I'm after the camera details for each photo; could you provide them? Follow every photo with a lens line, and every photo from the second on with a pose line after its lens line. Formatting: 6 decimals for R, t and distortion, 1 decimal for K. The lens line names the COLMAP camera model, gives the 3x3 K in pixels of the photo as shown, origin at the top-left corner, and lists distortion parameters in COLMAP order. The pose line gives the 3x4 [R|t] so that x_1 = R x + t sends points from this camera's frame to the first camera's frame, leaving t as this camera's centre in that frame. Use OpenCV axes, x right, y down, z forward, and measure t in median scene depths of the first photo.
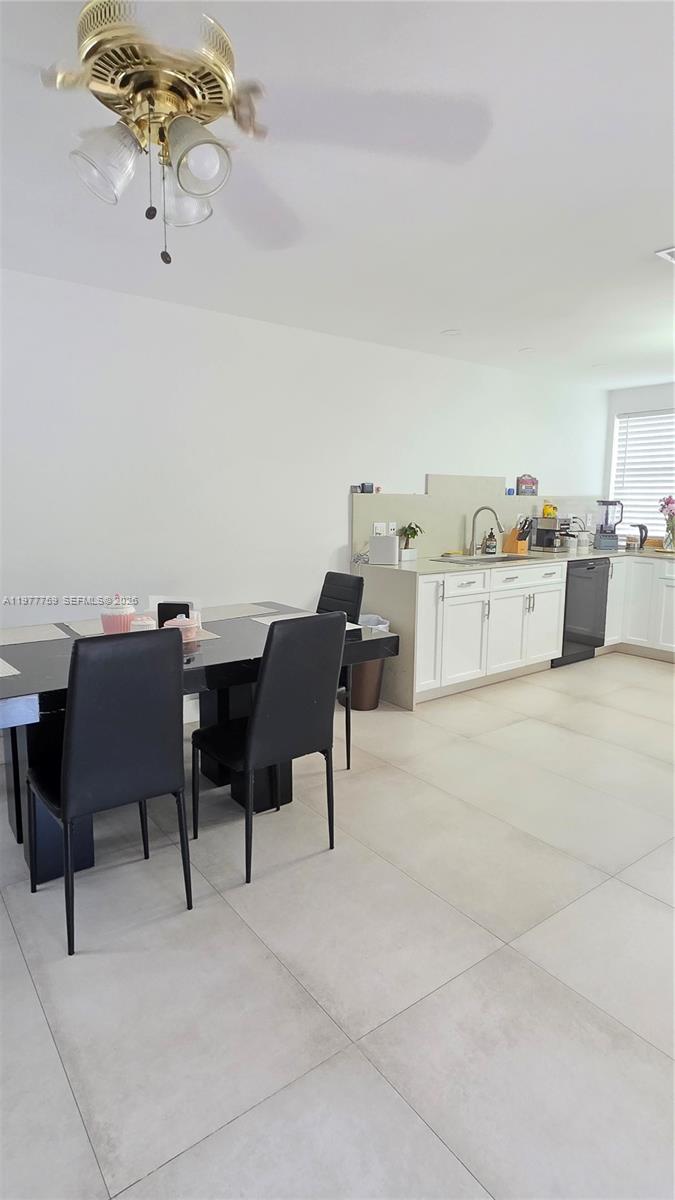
lens RADIAL K [[629.9, 0, 338.7], [0, 629.9, 588.9], [0, 0, 1]] dist [0.001323, -0.000098]
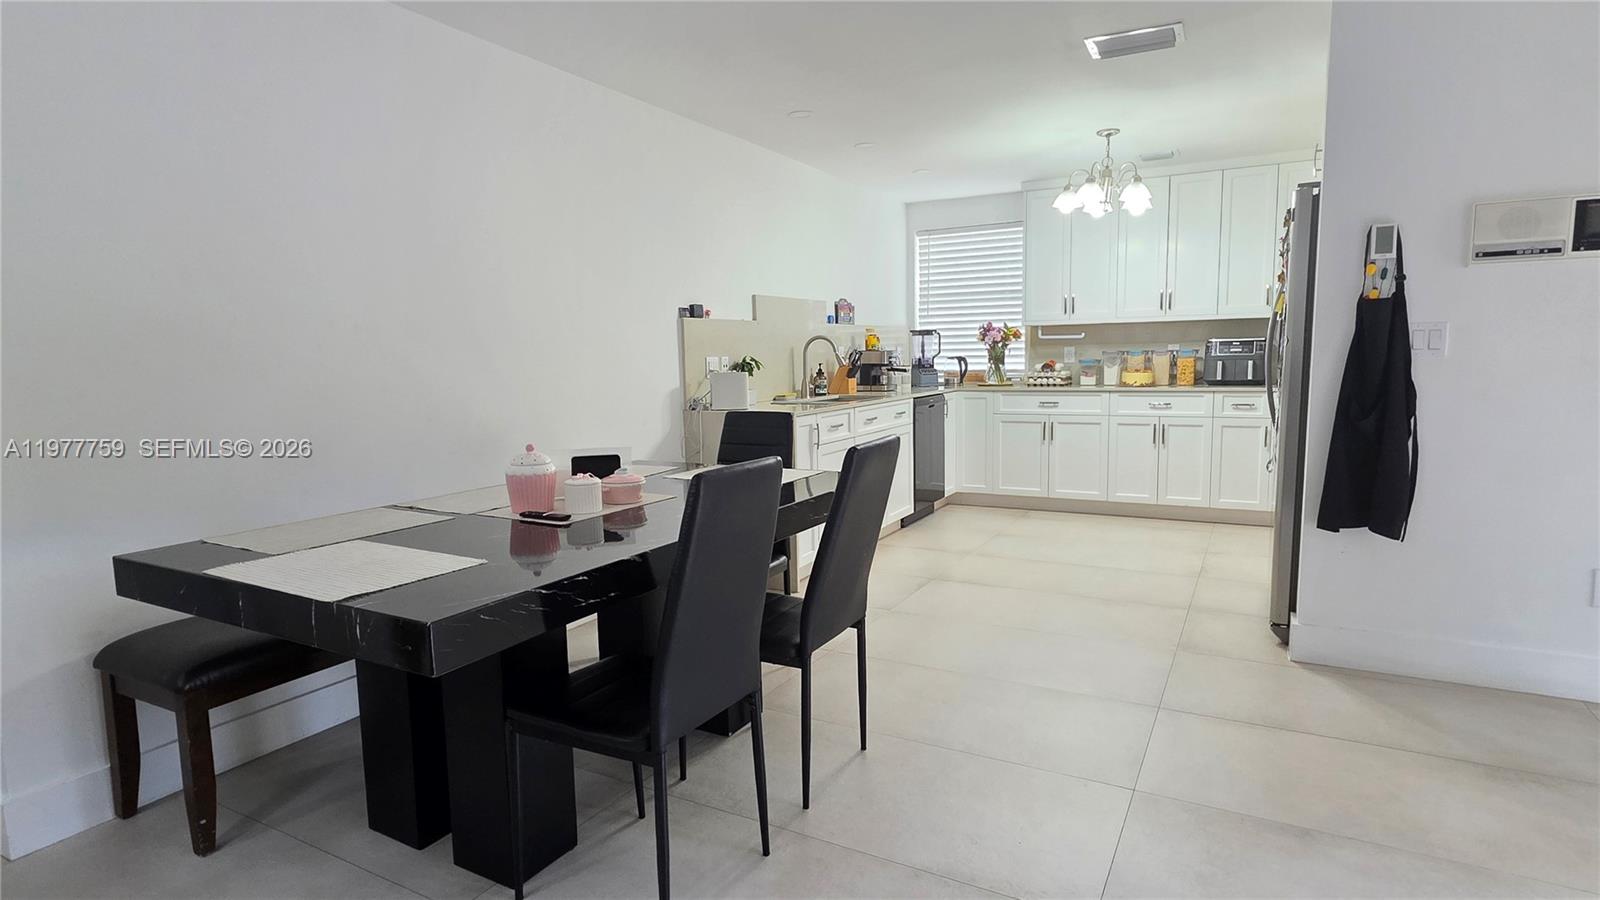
lens RADIAL K [[839.8, 0, 798.0], [0, 839.8, 445.6], [0, 0, 1]] dist [0.001323, -0.000098]
pose [[0.914347, -0.070605, 0.398729, -0.217293], [0.084410, 0.996284, -0.017148, 0.023934], [-0.396036, 0.049336, 0.916909, 0.032057]]
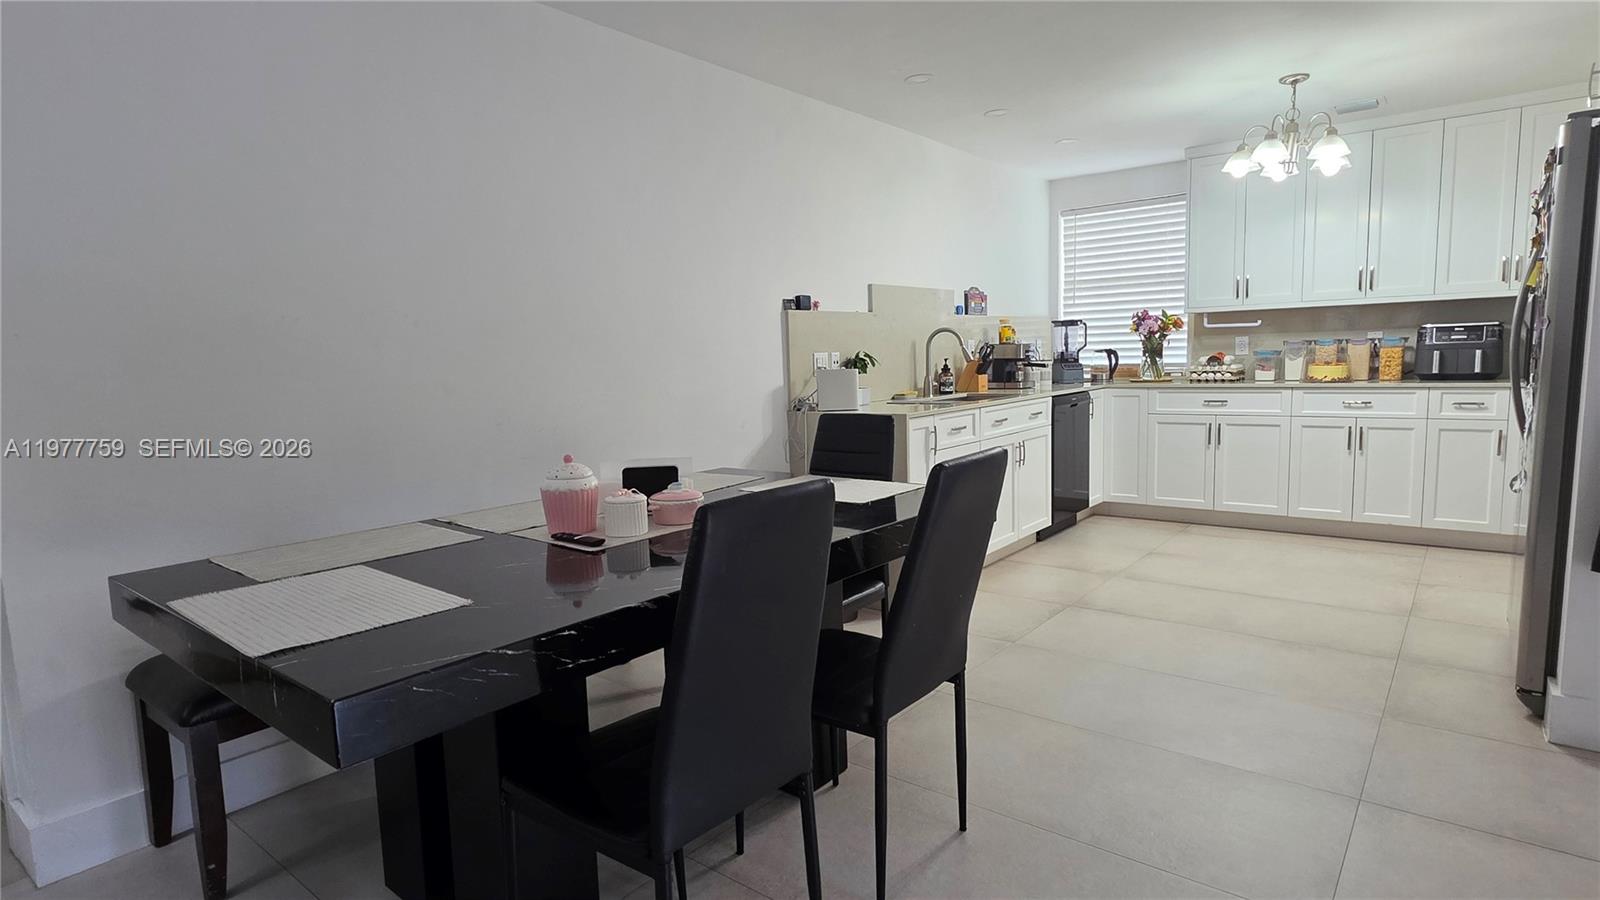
lens RADIAL K [[839.8, 0, 796.4], [0, 839.8, 448.7], [0, 0, 1]] dist [0.001323, -0.000098]
pose [[0.970254, -0.065830, 0.232969, -0.159113], [0.073282, 0.997035, -0.023470, 0.017872], [-0.230733, 0.039844, 0.972201, 0.095107]]
